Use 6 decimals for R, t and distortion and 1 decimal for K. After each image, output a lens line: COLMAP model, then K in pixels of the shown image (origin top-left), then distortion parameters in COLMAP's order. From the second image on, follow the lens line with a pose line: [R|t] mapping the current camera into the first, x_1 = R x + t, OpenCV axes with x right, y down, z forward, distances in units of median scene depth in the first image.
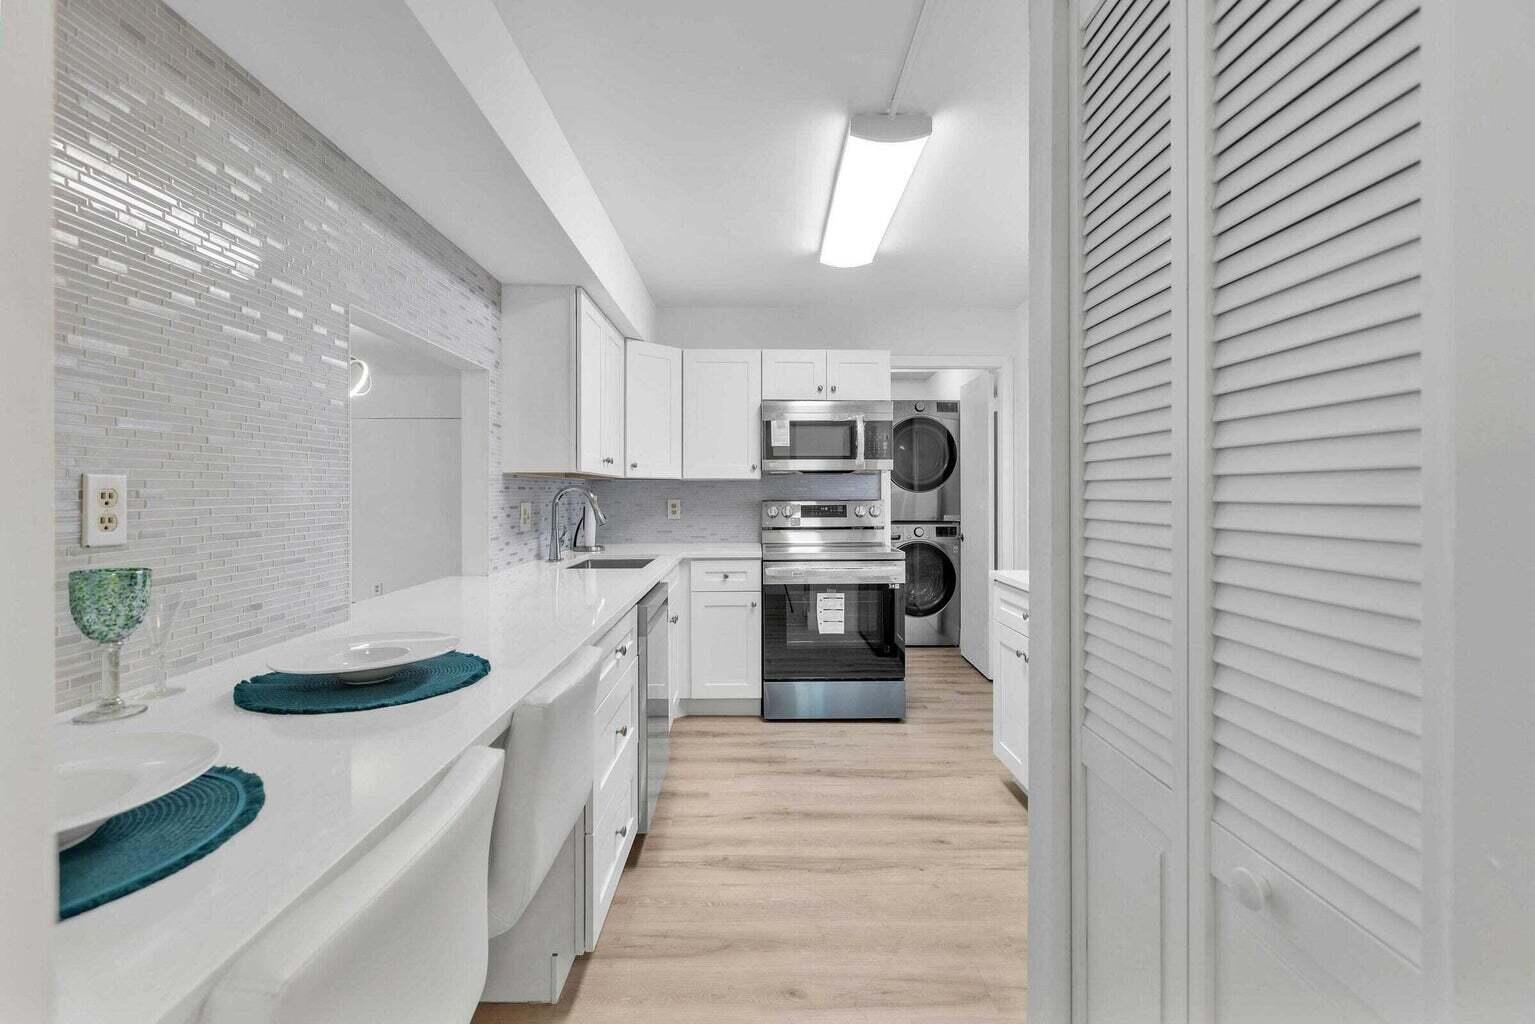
lens RADIAL K [[684.4, 0, 763.1], [0, 684.4, 502.9], [0, 0, 1]] dist [0.000213, -0.000035]
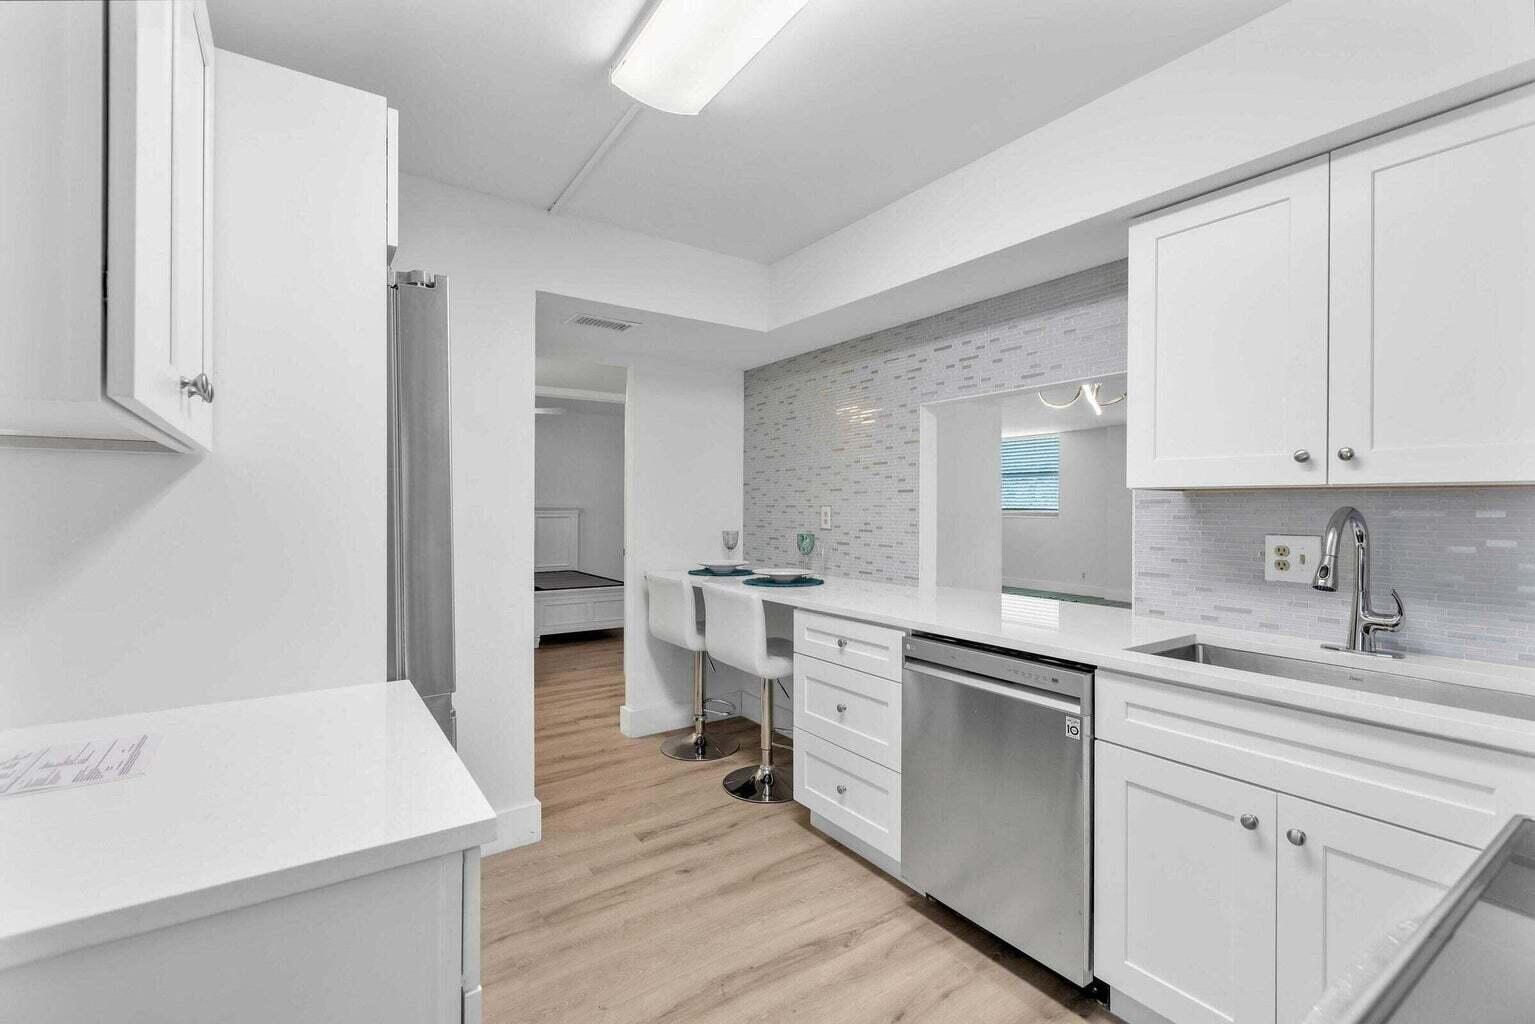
lens RADIAL K [[684.4, 0, 763.1], [0, 684.4, 502.9], [0, 0, 1]] dist [0.000213, -0.000035]
pose [[-0.834072, -0.003135, -0.551647, 0.319084], [-0.009404, 0.999919, 0.008536, -0.025052], [0.551576, 0.012307, -0.834034, 1.041869]]
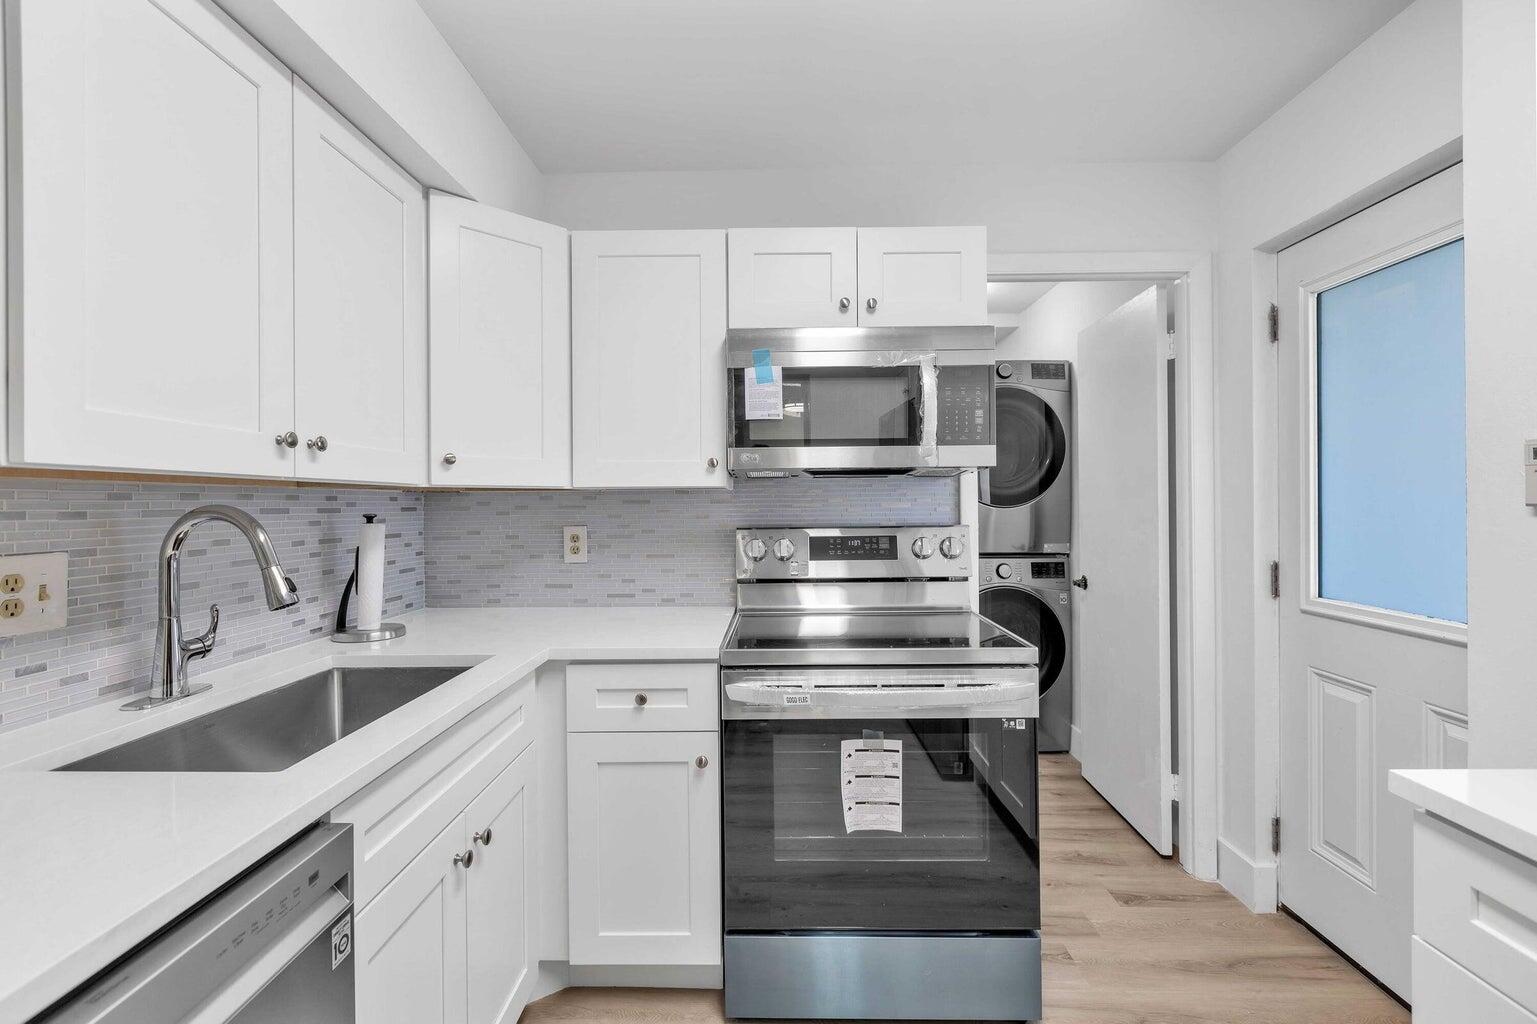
lens RADIAL K [[685.3, 0, 764.1], [0, 685.3, 502.8], [0, 0, 1]] dist [0.000213, -0.000035]
pose [[0.999453, -0.005416, -0.032613, 0.043338], [0.004935, 0.999878, -0.014834, -0.016992], [0.032690, 0.014665, 0.999358, 0.542868]]
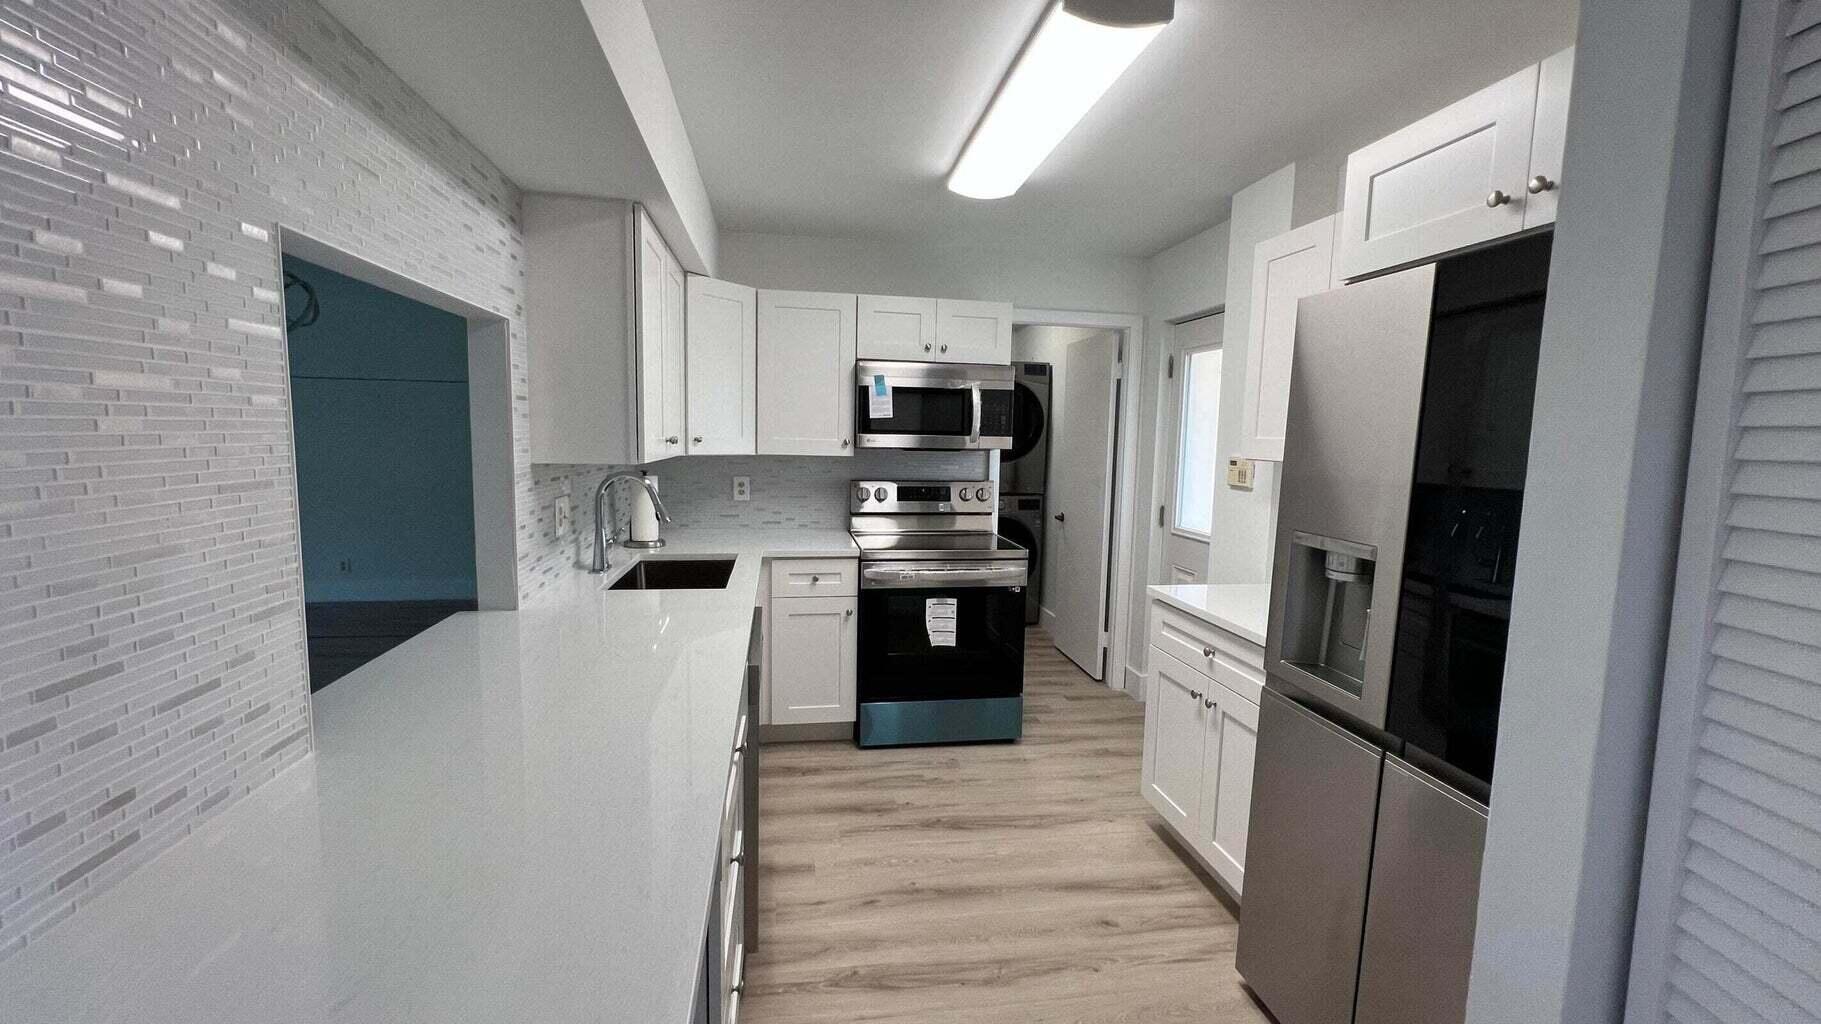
lens RADIAL K [[728.8, 0, 900.9], [0, 728.8, 515.7], [0, 0, 1]] dist [0.000439, -0.000148]
pose [[0.989015, 0.007005, 0.147650, -0.082029], [-0.021602, 0.995002, 0.097491, -0.054761], [-0.146229, -0.099610, 0.984223, 0.138323]]
